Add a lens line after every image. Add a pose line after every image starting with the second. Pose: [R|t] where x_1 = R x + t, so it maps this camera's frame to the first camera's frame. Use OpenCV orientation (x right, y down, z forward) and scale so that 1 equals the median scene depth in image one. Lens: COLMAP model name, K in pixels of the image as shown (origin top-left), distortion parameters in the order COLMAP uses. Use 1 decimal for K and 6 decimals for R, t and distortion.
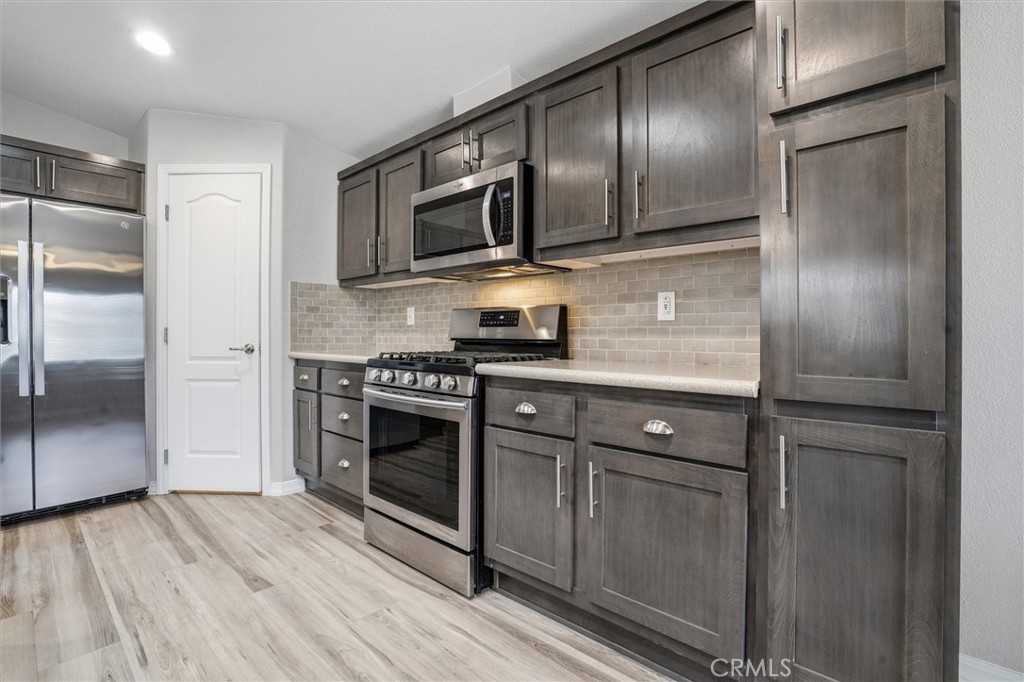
lens RADIAL K [[473.1, 0, 512.0], [0, 473.1, 341.0], [0, 0, 1]] dist [-0.054444, 0.017155]
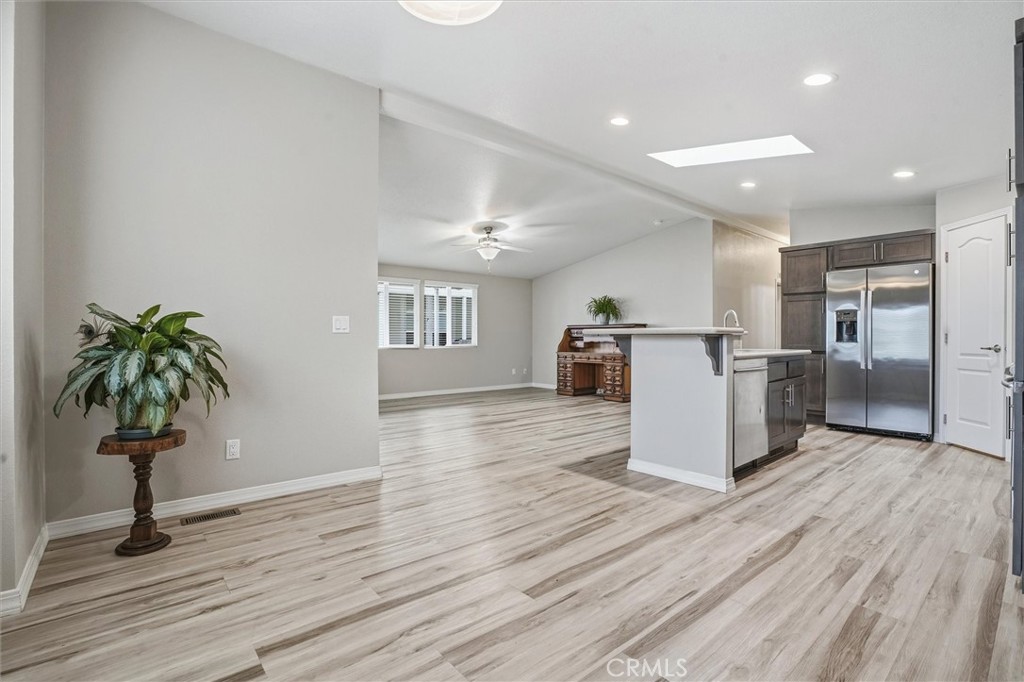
lens RADIAL K [[493.4, 0, 505.9], [0, 493.4, 336.4], [0, 0, 1]] dist [-0.059934, 0.021975]
pose [[-0.119593, -0.005665, -0.992807, 1.155960], [-0.011501, 0.999925, -0.004320, 0.004669], [0.992756, 0.010902, -0.119649, -0.291306]]
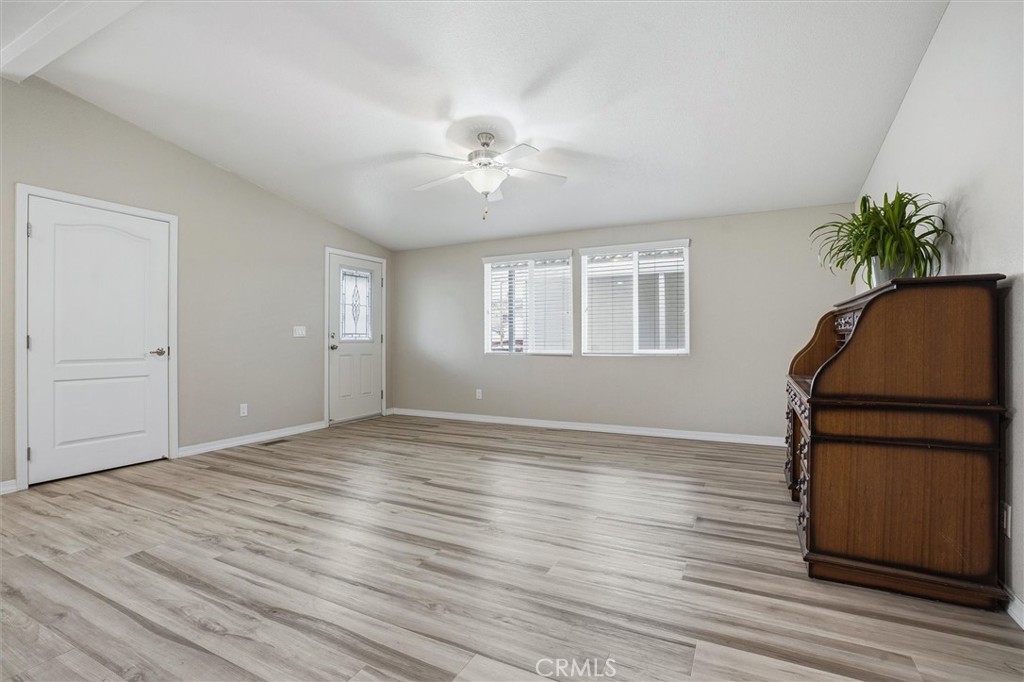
lens RADIAL K [[475.1, 0, 470.4], [0, 475.1, 337.3], [0, 0, 1]] dist [-0.000681, 0.000335]
pose [[-0.974666, 0.001280, -0.223663, -1.316350], [0.000461, 0.999993, 0.003714, -0.007884], [0.223666, 0.003517, -0.974660, 0.717060]]
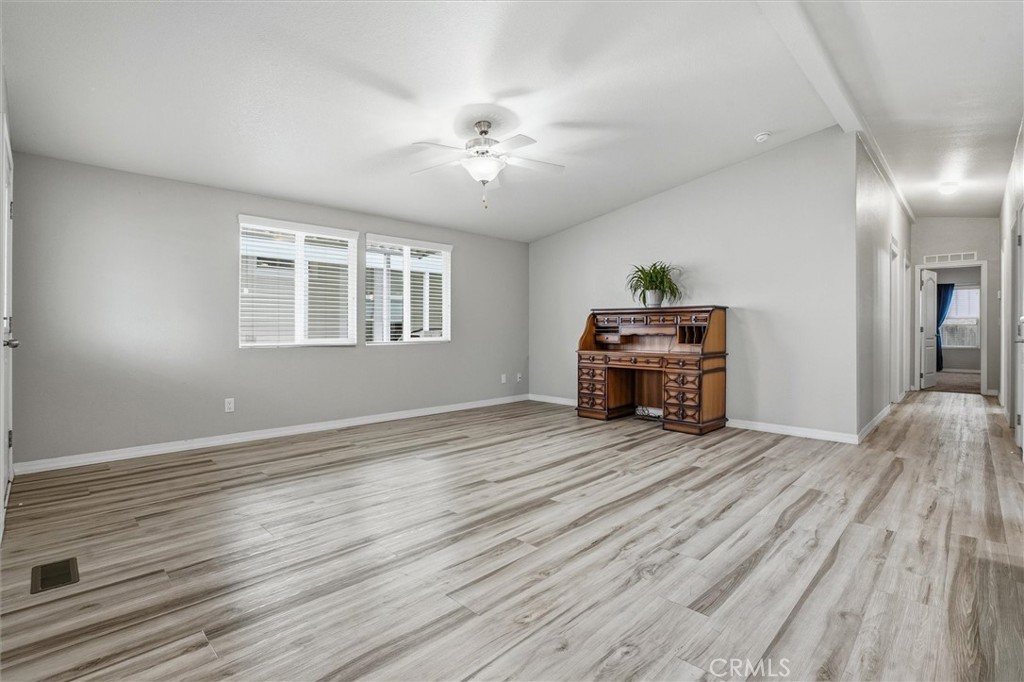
lens RADIAL K [[493.4, 0, 505.9], [0, 493.4, 336.4], [0, 0, 1]] dist [-0.059934, 0.021975]
pose [[-0.027953, 0.012400, -0.999532, -0.150844], [-0.013255, 0.999831, 0.012775, 0.008260], [0.999521, 0.013605, -0.027784, -0.622656]]
